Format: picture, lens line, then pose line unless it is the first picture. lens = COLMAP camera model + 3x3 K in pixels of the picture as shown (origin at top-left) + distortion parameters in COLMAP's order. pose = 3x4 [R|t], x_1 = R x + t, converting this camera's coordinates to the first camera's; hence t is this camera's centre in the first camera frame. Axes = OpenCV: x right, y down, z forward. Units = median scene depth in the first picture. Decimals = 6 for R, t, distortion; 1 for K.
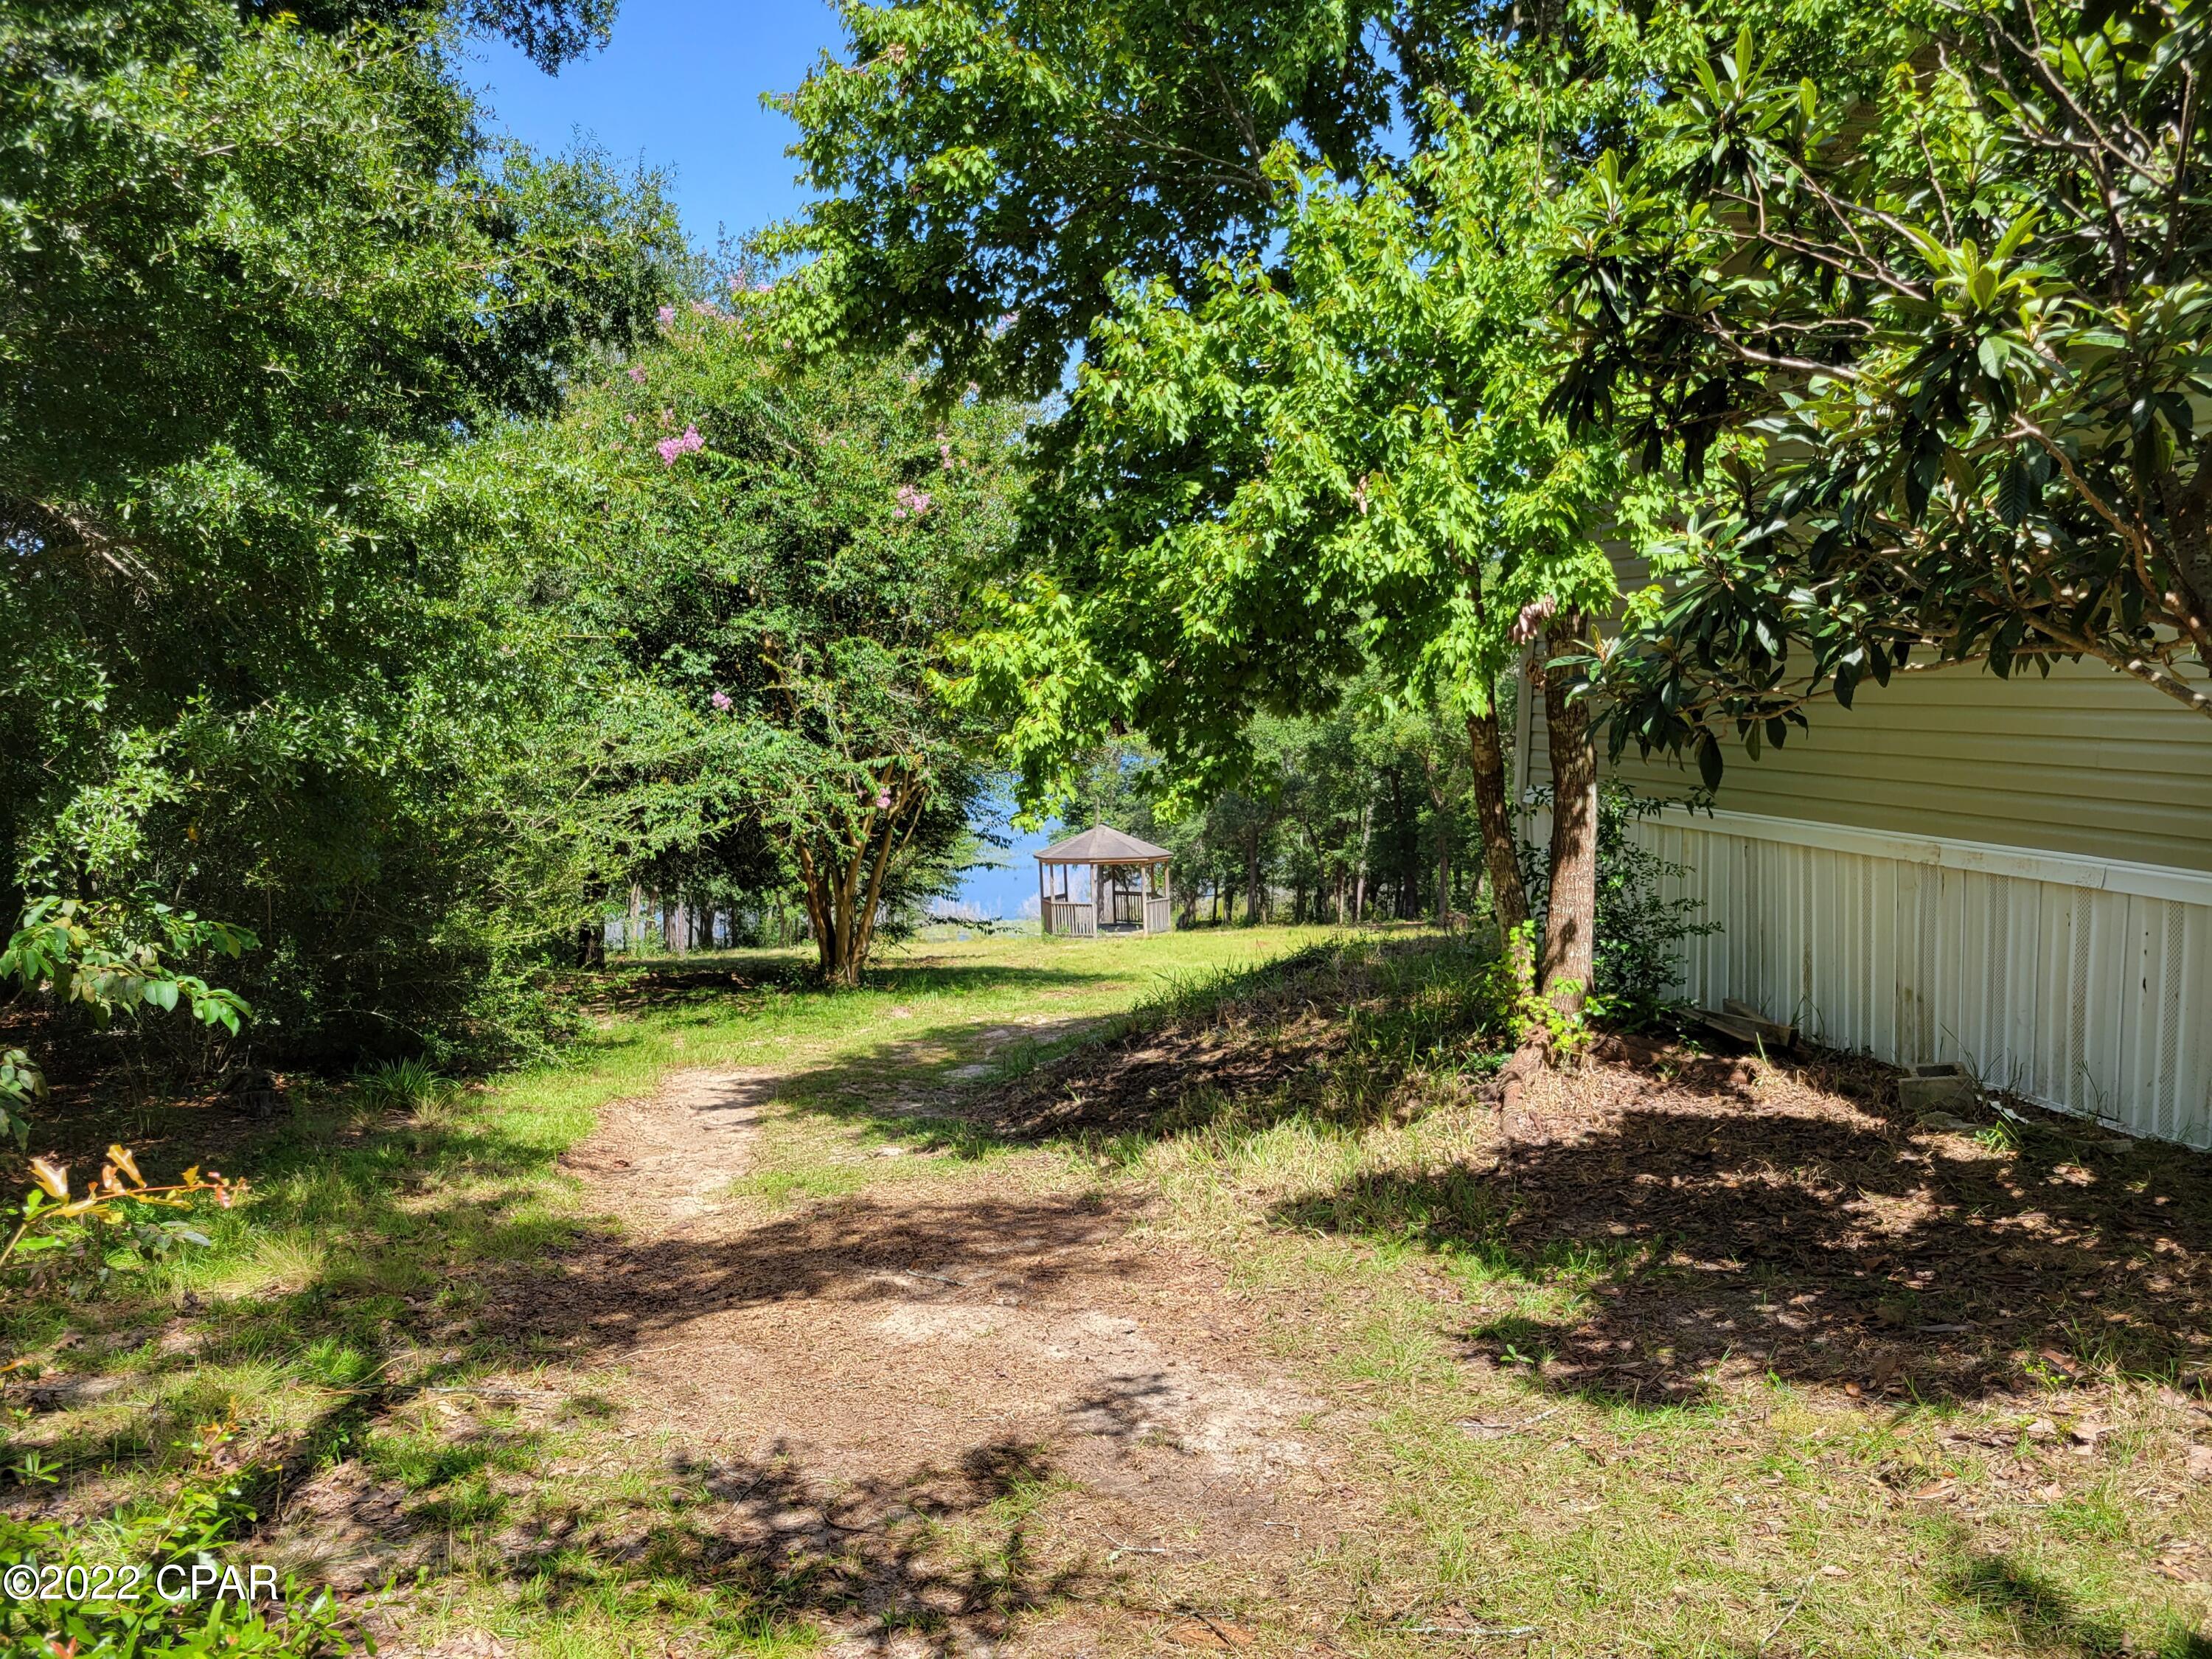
lens RADIAL K [[1656.5, 0, 1107.3], [0, 1656.5, 823.2], [0, 0, 1]] dist [0.047240, -0.030806]
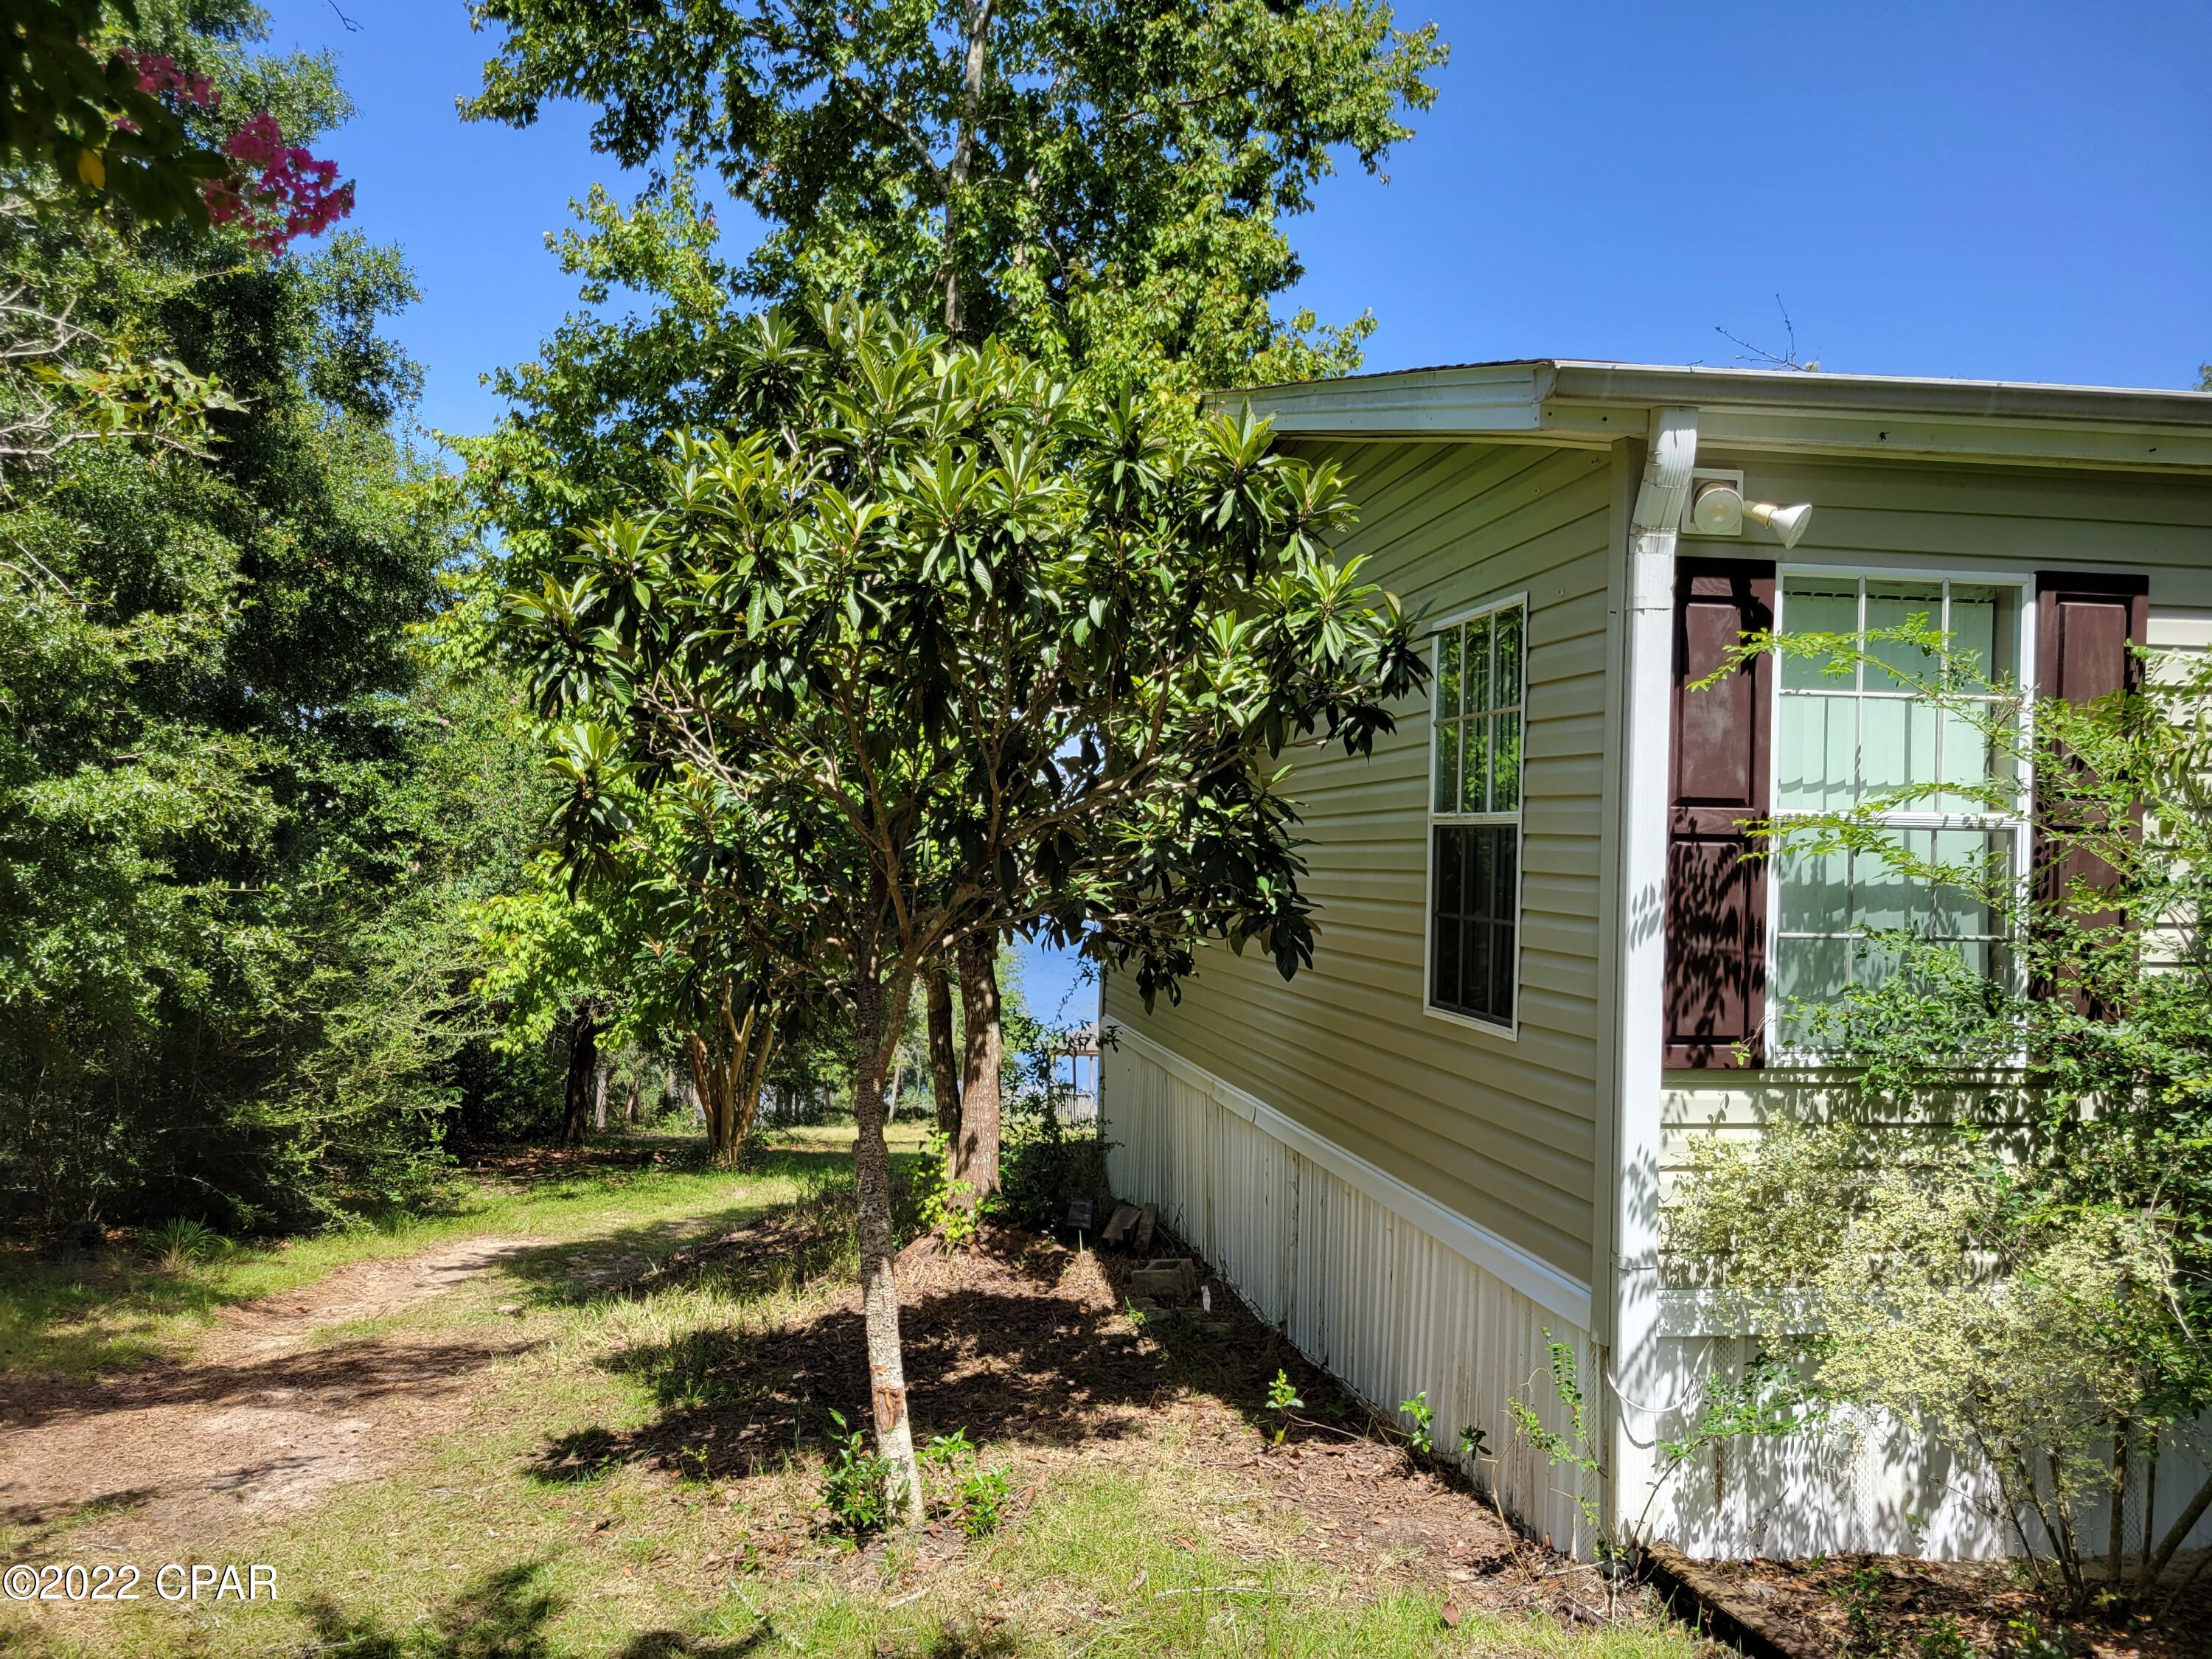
lens RADIAL K [[1656.5, 0, 1102.0], [0, 1656.5, 838.6], [0, 0, 1]] dist [0.047240, -0.030806]
pose [[0.993971, 0.013125, -0.108859, 0.511222], [-0.023994, 0.994784, -0.099145, -0.040109], [0.106990, 0.101159, 0.989101, -0.238184]]
